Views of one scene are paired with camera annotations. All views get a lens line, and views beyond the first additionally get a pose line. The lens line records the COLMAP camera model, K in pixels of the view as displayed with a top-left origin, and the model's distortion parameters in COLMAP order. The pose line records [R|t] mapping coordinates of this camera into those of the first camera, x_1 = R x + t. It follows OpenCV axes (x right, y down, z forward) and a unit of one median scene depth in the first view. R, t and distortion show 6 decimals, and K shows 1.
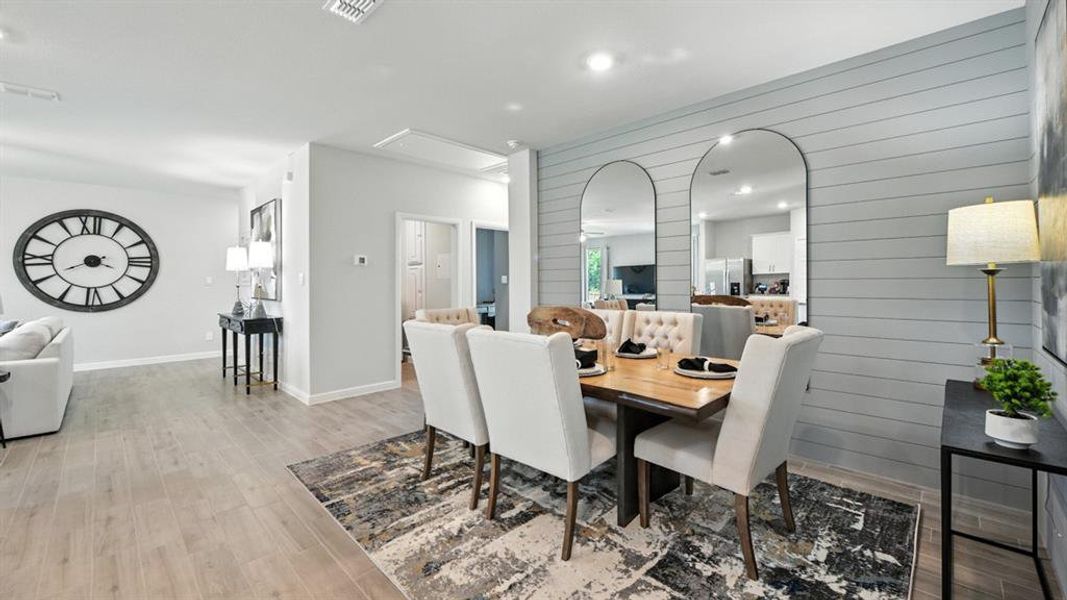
lens RADIAL K [[428.6, 0, 538.1], [0, 428.6, 276.3], [0, 0, 1]] dist [-0.010961, -0.000003]
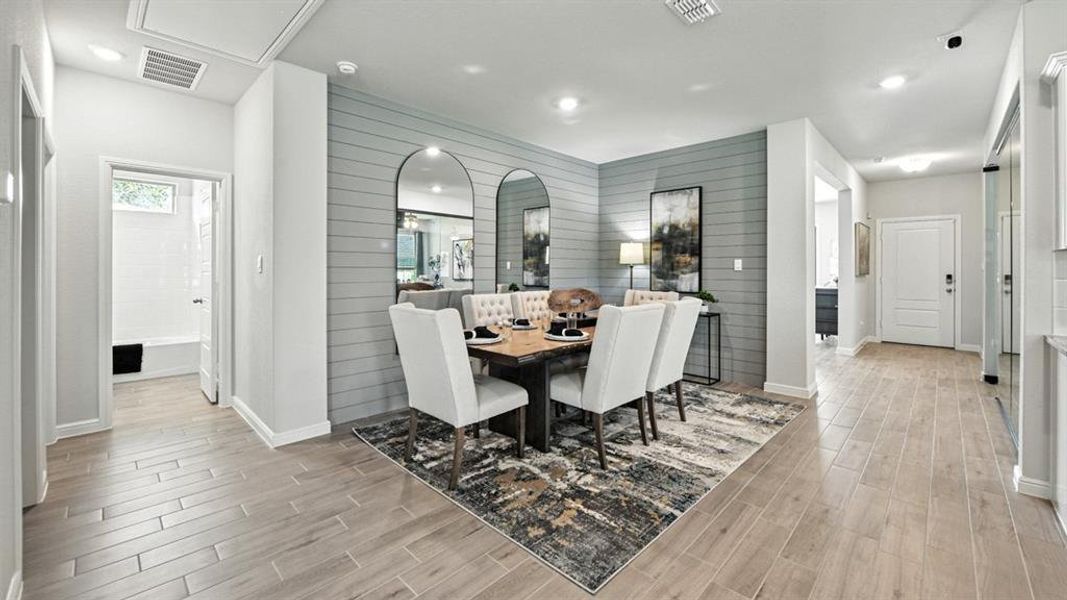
lens RADIAL K [[425.2, 0, 541.1], [0, 425.2, 266.6], [0, 0, 1]] dist [-0.011668, -0.000063]
pose [[-0.009453, 0.014228, 0.999854, -0.560998], [-0.016208, 0.999765, -0.014380, 0.011886], [-0.999824, -0.016341, -0.009220, 0.524477]]
